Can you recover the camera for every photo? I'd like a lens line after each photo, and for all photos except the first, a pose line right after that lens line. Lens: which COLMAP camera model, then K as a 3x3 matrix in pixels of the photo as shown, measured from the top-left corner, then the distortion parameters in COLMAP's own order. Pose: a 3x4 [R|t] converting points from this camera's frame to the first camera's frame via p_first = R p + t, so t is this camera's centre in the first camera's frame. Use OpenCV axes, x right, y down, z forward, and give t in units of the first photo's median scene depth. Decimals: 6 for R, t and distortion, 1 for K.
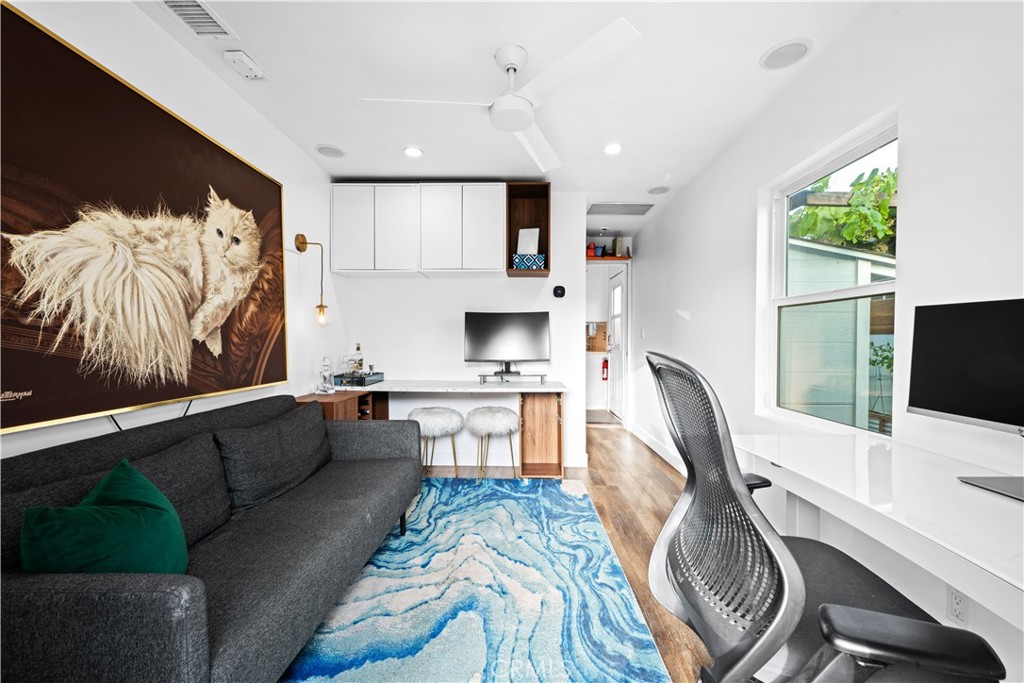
lens RADIAL K [[407.2, 0, 514.0], [0, 407.2, 342.2], [0, 0, 1]] dist [0.000806, 0.000591]
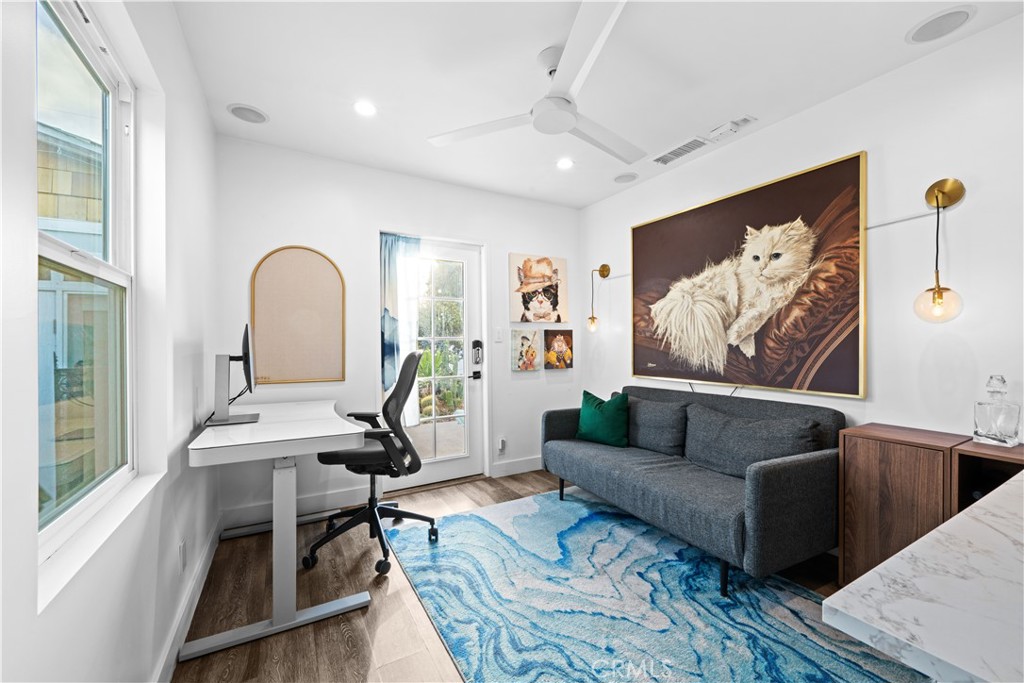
lens RADIAL K [[407.2, 0, 512.1], [0, 407.2, 344.8], [0, 0, 1]] dist [0.000806, 0.000591]
pose [[-0.865196, 0.006062, -0.501398, 0.571103], [0.001983, 0.999960, 0.008668, -0.017479], [0.501431, 0.006505, -0.865173, 1.790983]]
